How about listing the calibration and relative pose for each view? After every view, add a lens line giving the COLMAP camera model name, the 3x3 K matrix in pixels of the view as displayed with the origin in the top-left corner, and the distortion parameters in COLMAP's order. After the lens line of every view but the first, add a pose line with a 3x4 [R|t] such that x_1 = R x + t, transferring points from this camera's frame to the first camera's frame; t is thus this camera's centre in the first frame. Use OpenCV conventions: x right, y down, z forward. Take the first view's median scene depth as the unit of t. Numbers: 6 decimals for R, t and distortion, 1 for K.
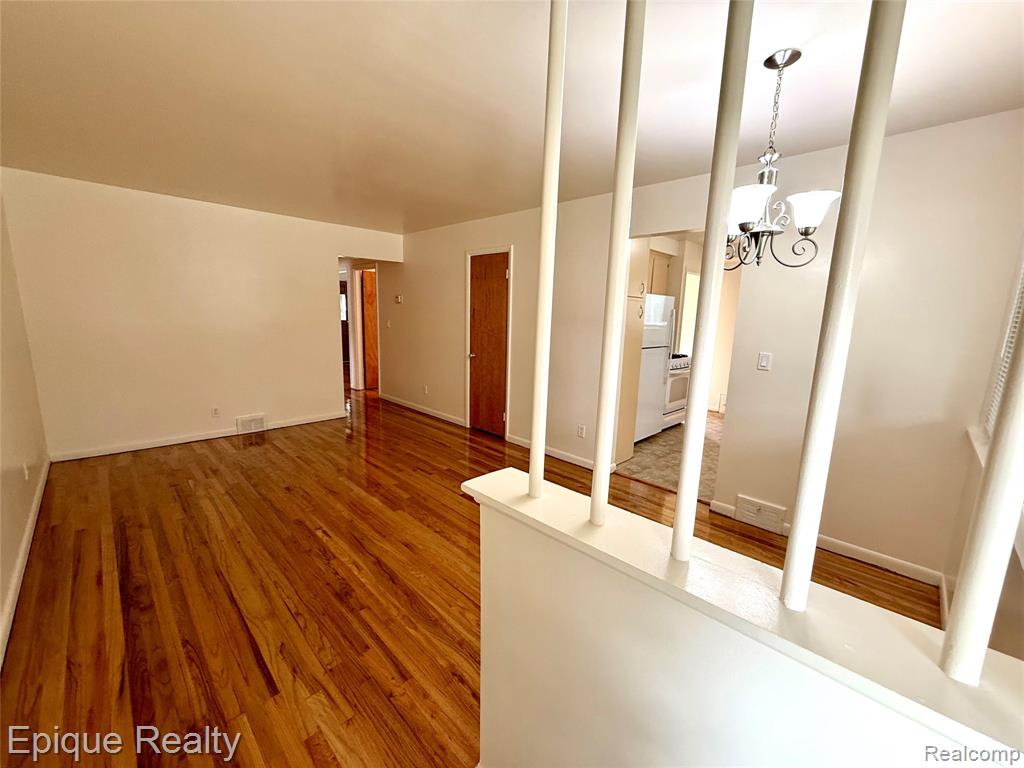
lens RADIAL K [[407.6, 0, 509.8], [0, 407.6, 386.1], [0, 0, 1]] dist [0.001618, 0.000269]
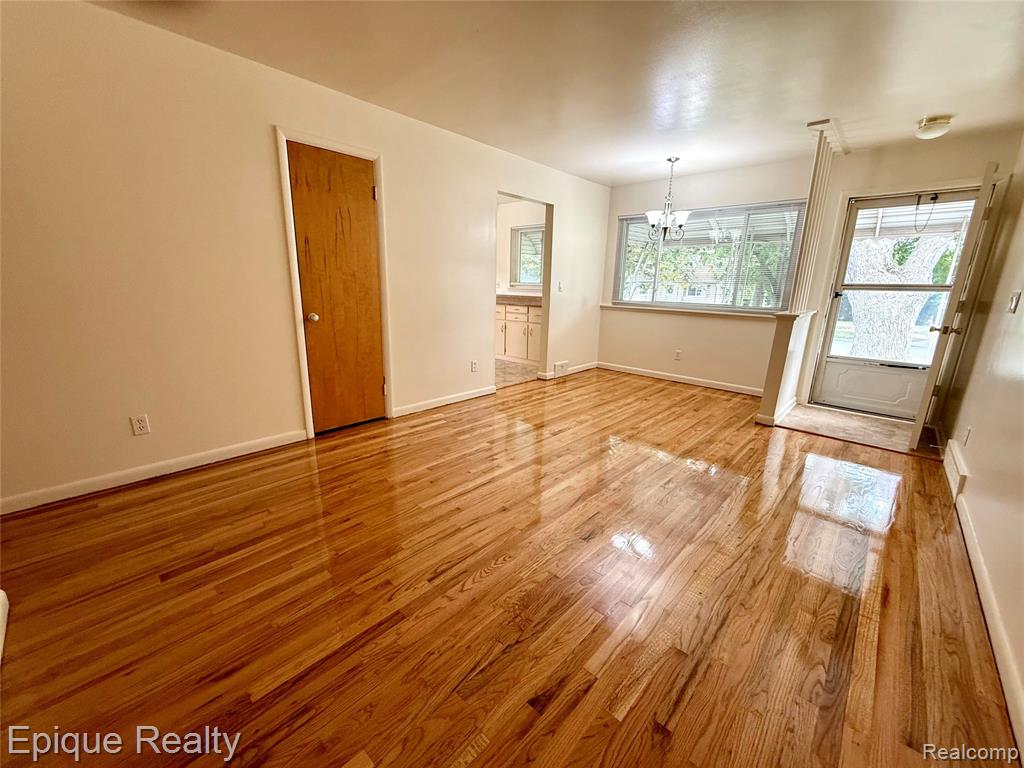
lens RADIAL K [[409.9, 0, 510.2], [0, 409.9, 382.9], [0, 0, 1]] dist [0.000485, 0.000382]
pose [[-0.030105, -0.268618, 0.962776, -0.817990], [0.154288, 0.950420, 0.269995, -0.116558], [-0.987567, 0.156673, 0.012833, 0.818661]]
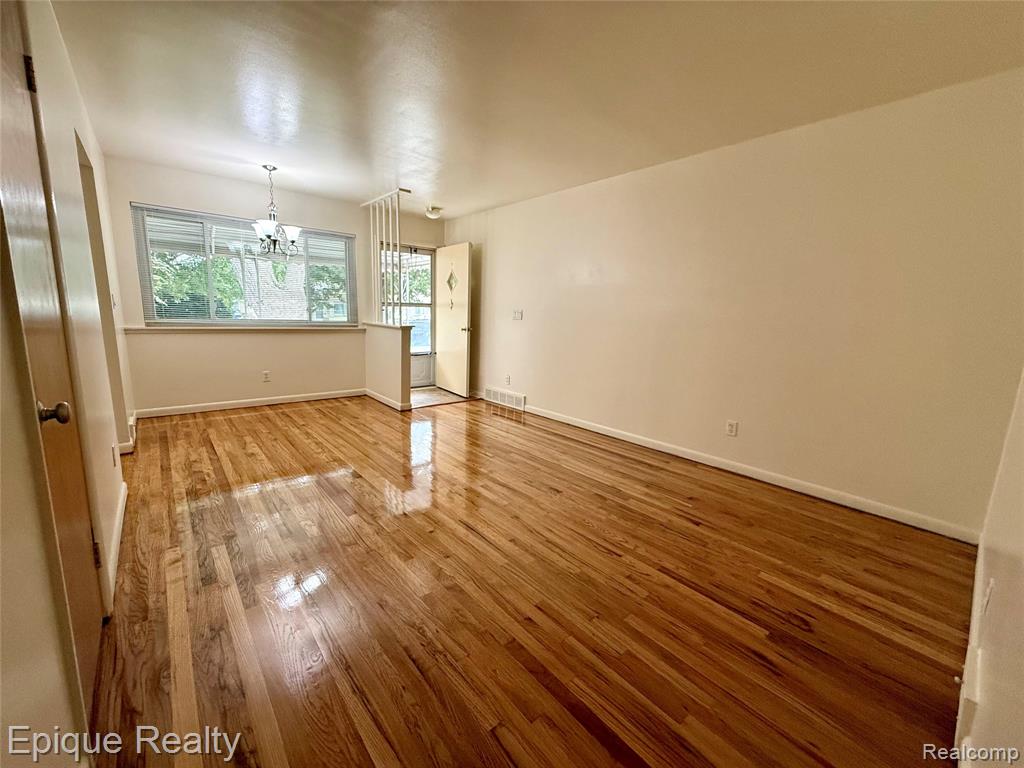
lens RADIAL K [[409.9, 0, 510.2], [0, 409.9, 382.9], [0, 0, 1]] dist [0.000485, 0.000382]
pose [[-0.994712, -0.076318, 0.068728, -0.374246], [-0.047919, 0.936759, 0.346680, -0.192068], [-0.090840, 0.341554, -0.935462, 1.324155]]
